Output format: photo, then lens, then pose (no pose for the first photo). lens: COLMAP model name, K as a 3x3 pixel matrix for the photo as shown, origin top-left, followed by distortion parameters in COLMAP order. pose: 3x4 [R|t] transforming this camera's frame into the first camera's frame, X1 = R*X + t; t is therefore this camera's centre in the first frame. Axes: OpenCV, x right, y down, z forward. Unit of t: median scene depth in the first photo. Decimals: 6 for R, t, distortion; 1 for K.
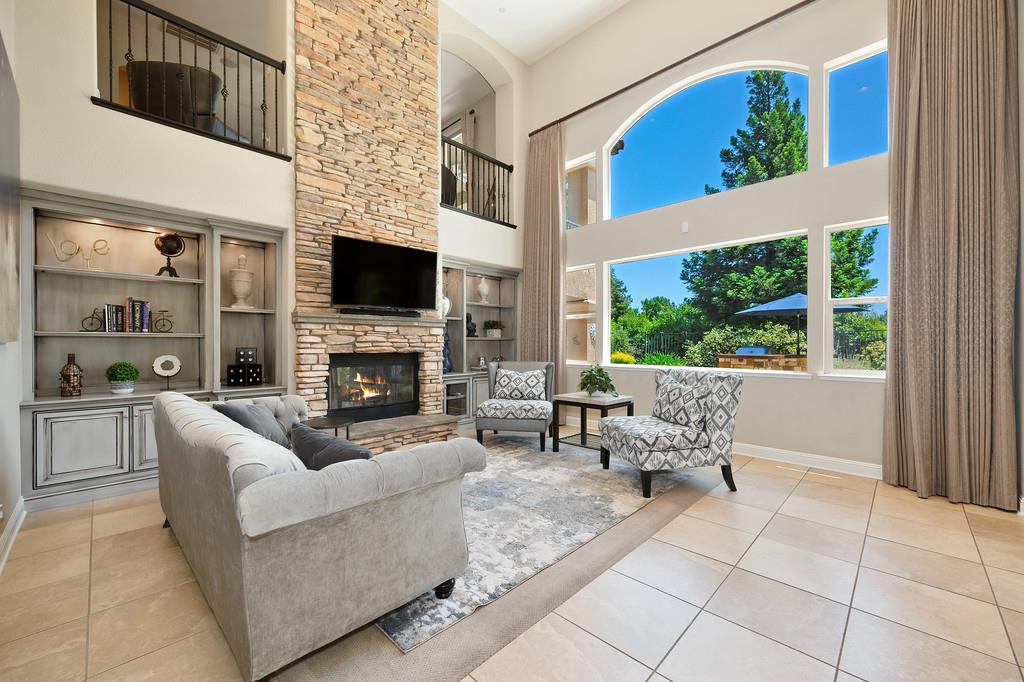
lens RADIAL K [[402.0, 0, 510.5], [0, 402.0, 343.3], [0, 0, 1]] dist [-0.001229, -0.000075]
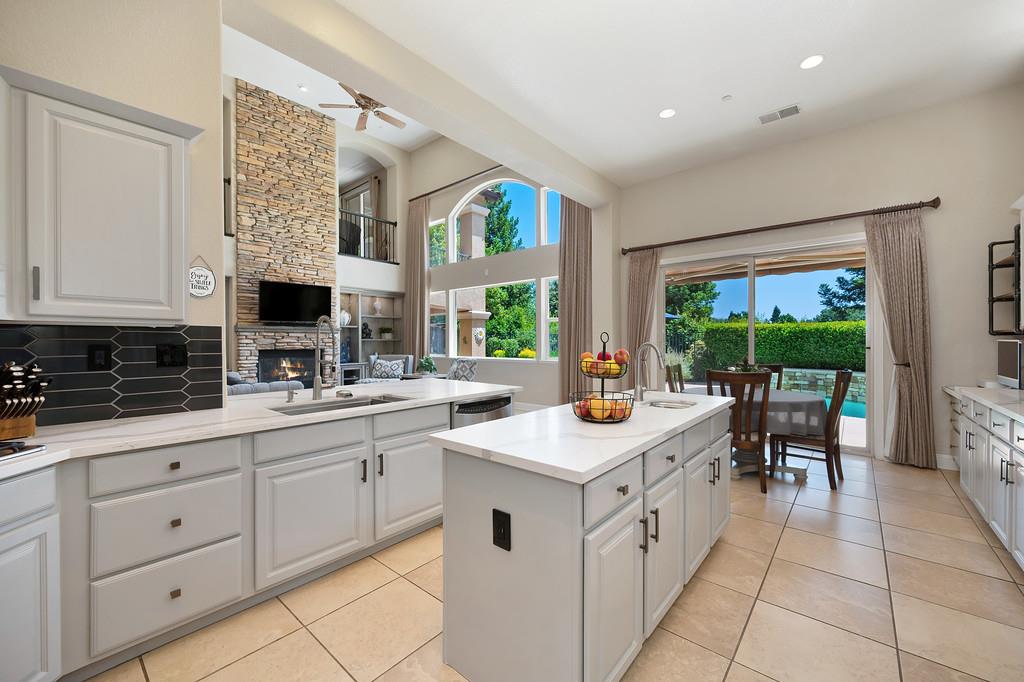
lens RADIAL K [[402.0, 0, 513.8], [0, 402.0, 341.4], [0, 0, 1]] dist [-0.001229, -0.000075]
pose [[0.997371, -0.001928, 0.072439, 0.426265], [0.001933, 0.999998, 0.000004, -0.006105], [-0.072439, 0.000136, 0.997373, -0.652702]]
